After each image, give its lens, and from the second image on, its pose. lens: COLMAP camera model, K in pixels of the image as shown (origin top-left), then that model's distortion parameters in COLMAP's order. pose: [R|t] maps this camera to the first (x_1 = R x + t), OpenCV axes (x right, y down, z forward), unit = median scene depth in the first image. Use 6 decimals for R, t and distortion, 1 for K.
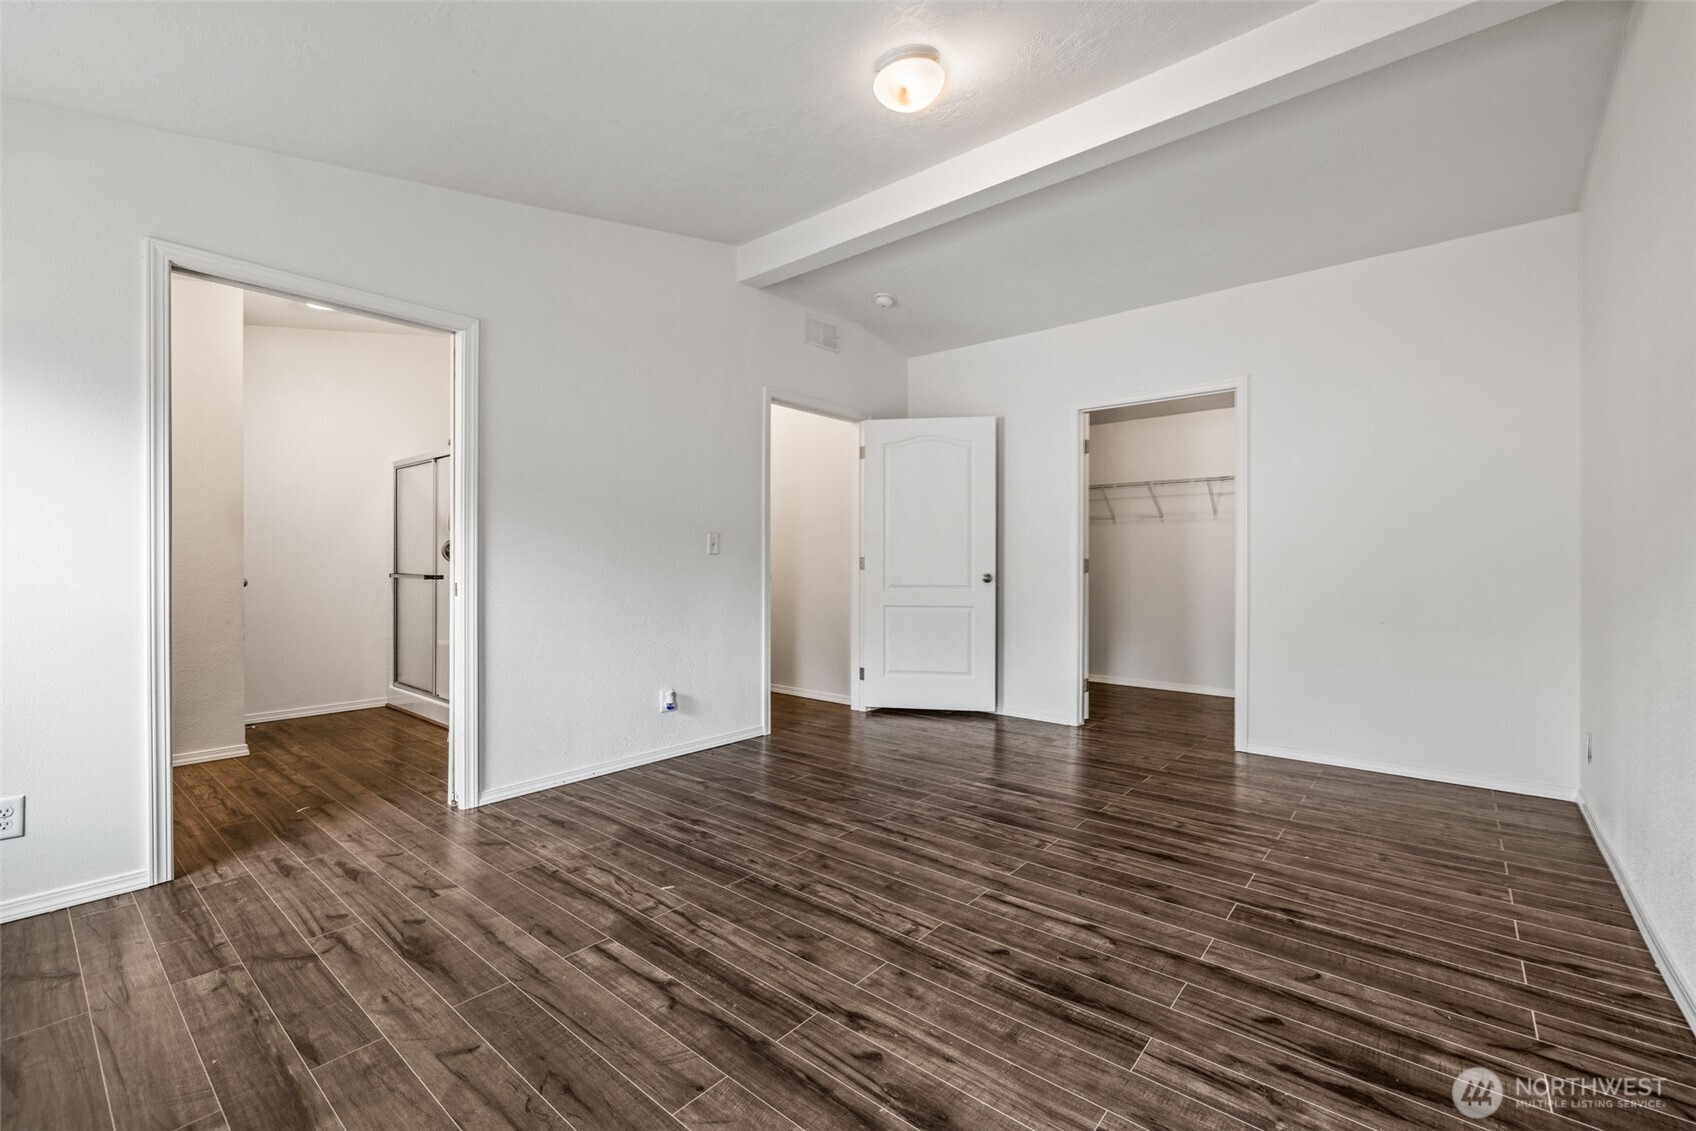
lens RADIAL K [[717.3, 0, 848.9], [0, 717.3, 563.9], [0, 0, 1]] dist [0.000581, -0.000385]
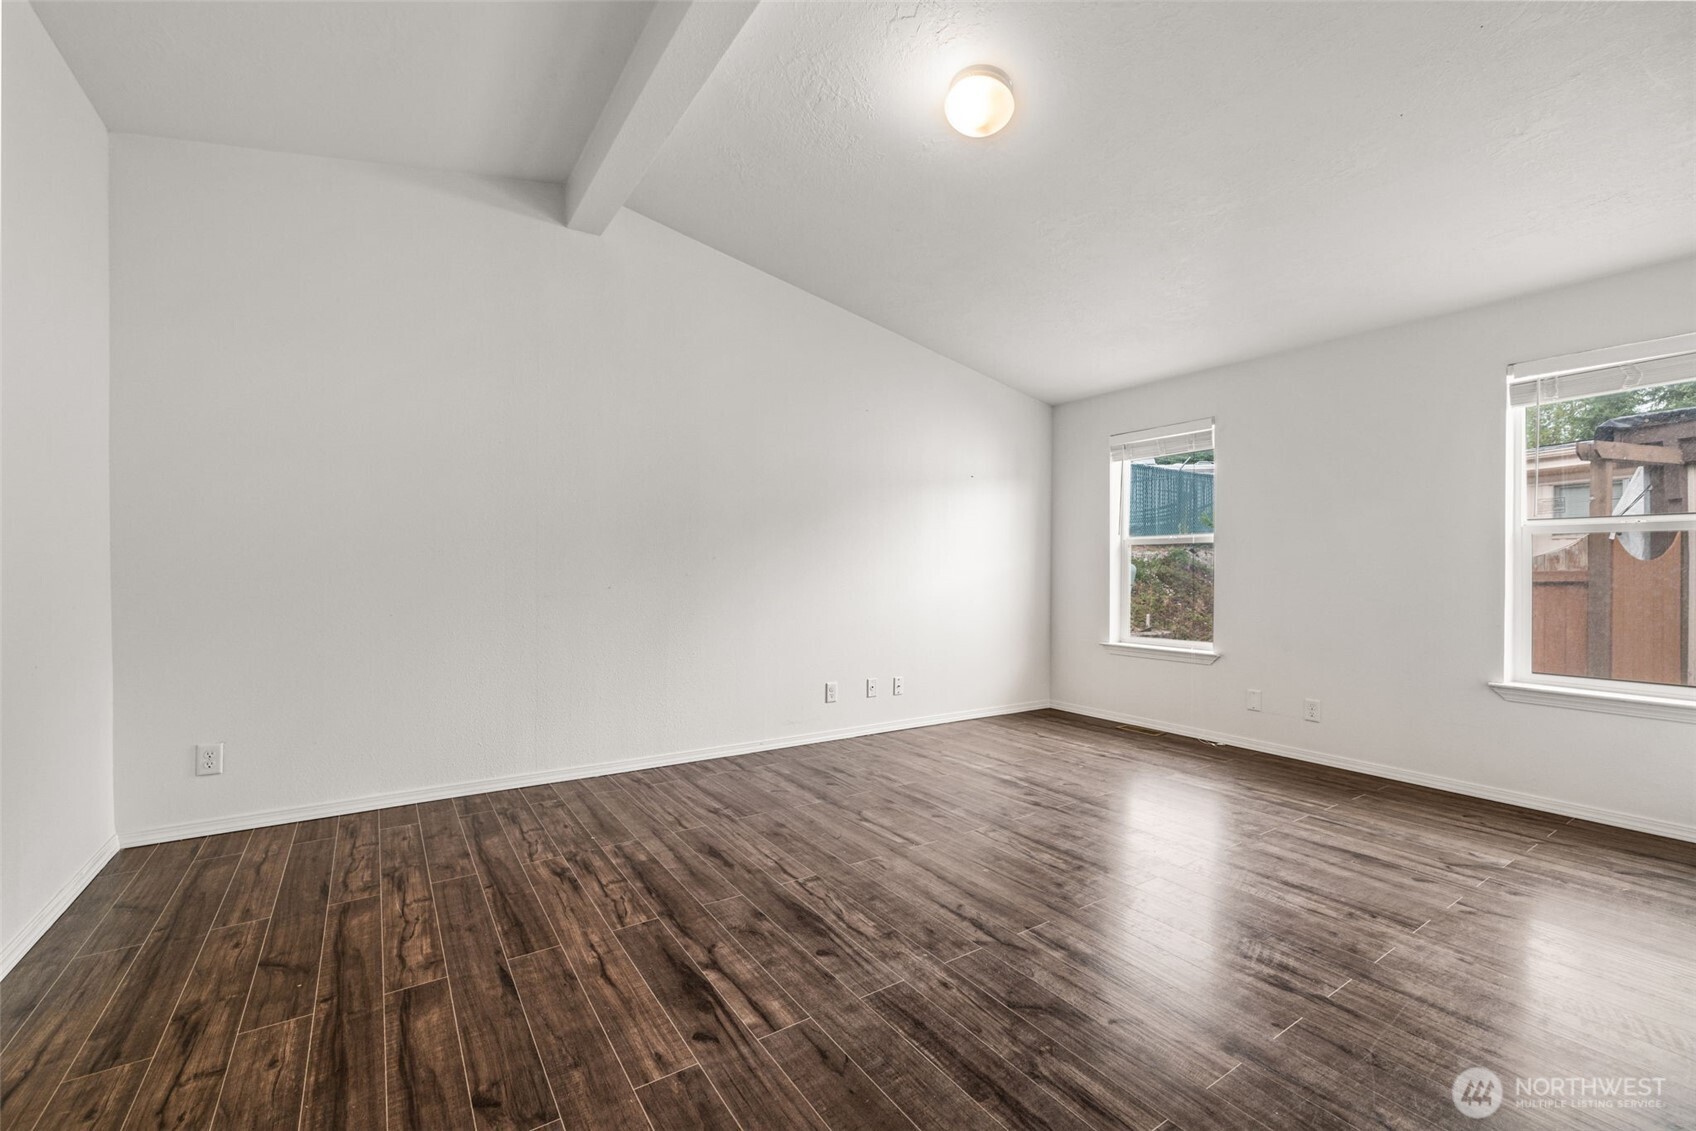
lens RADIAL K [[717.3, 0, 848.4], [0, 717.3, 561.4], [0, 0, 1]] dist [0.000581, -0.000385]
pose [[-0.961035, -0.006209, 0.276356, -0.025364], [-0.008697, 0.999932, -0.007779, 0.000094], [-0.276289, -0.009879, -0.961024, 2.079871]]
